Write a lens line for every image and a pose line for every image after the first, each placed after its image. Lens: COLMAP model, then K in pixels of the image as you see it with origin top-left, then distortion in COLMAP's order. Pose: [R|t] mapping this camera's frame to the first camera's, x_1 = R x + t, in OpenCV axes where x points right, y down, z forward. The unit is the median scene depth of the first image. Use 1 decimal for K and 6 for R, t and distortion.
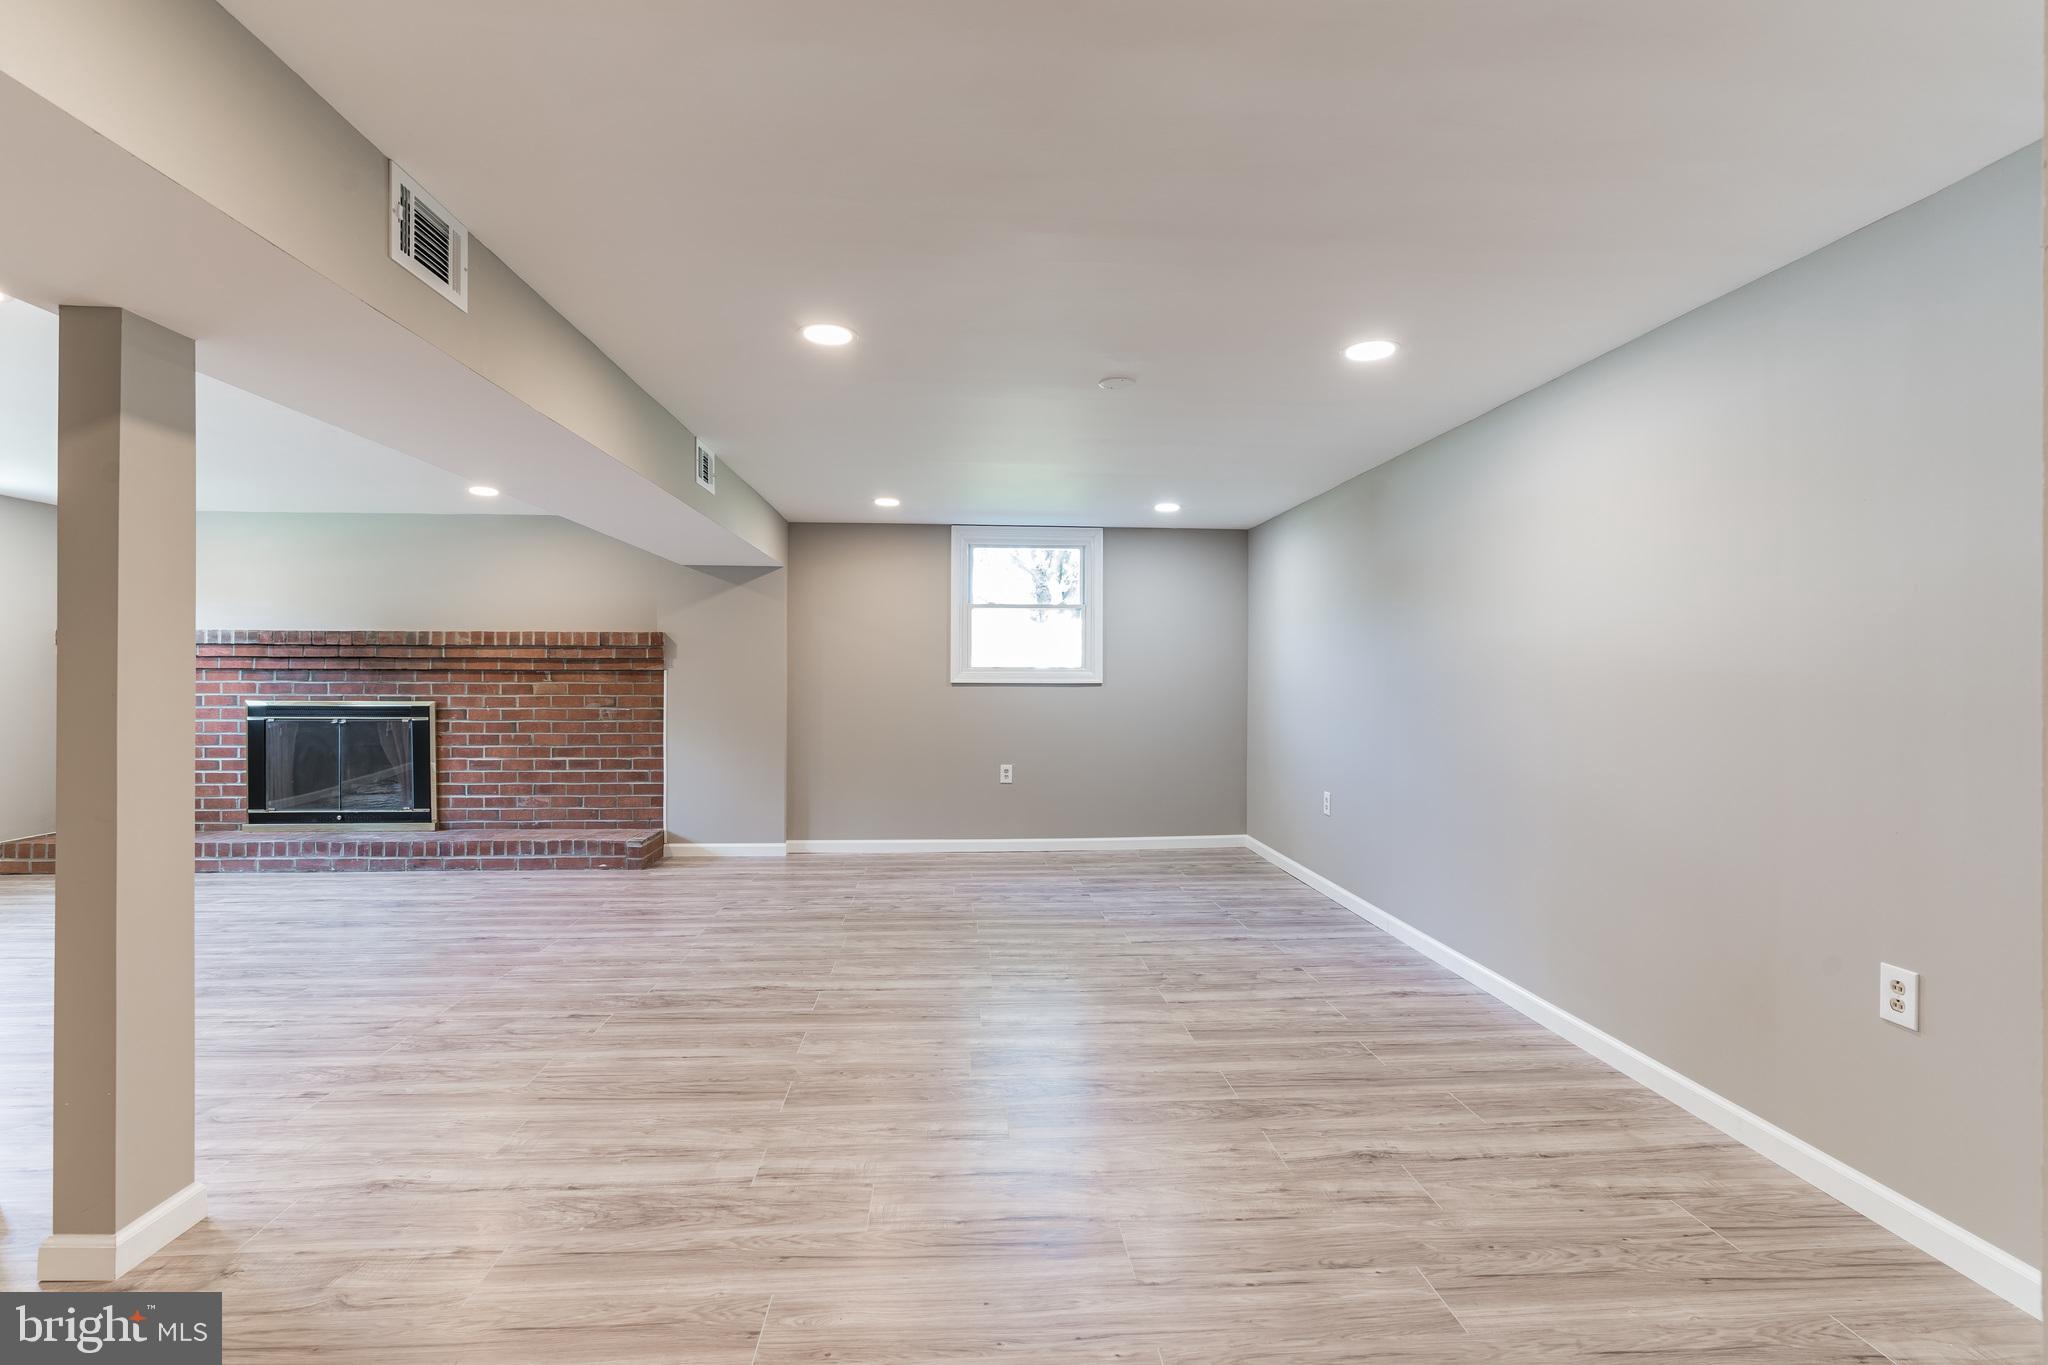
lens RADIAL K [[929.7, 0, 1026.1], [0, 929.7, 685.5], [0, 0, 1]] dist [0.002212, -0.000423]
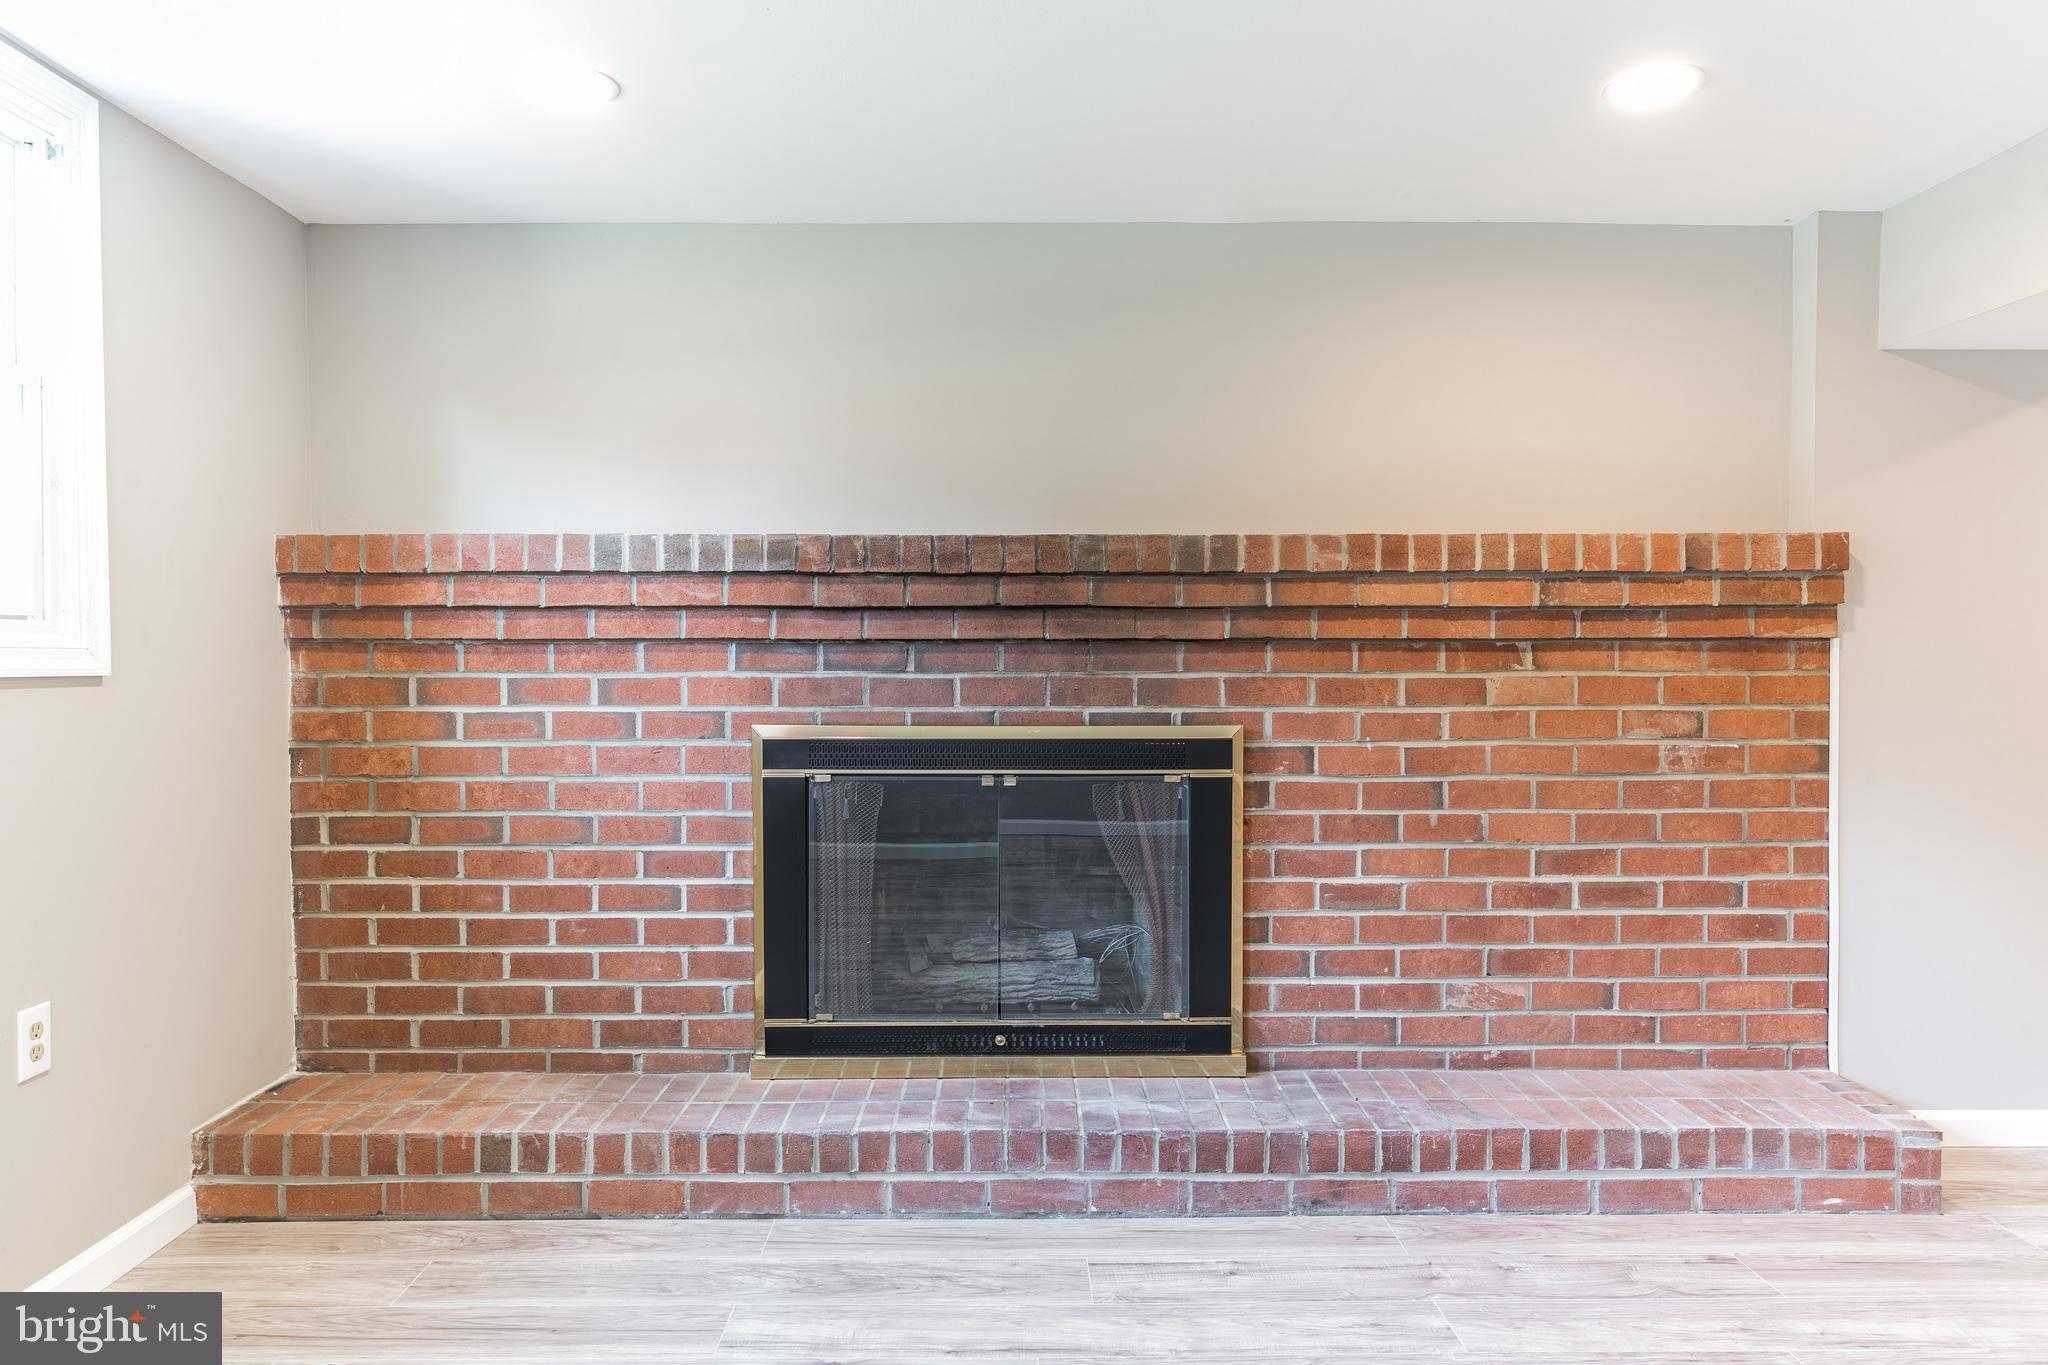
lens RADIAL K [[1421.7, 0, 1022.3], [0, 1421.7, 677.0], [0, 0, 1]] dist [-0.000283, -0.001205]
pose [[0.998728, -0.003010, -0.050332, -0.696224], [0.003892, 0.999840, 0.017442, -0.012366], [0.050272, -0.017616, 0.998580, 0.435936]]
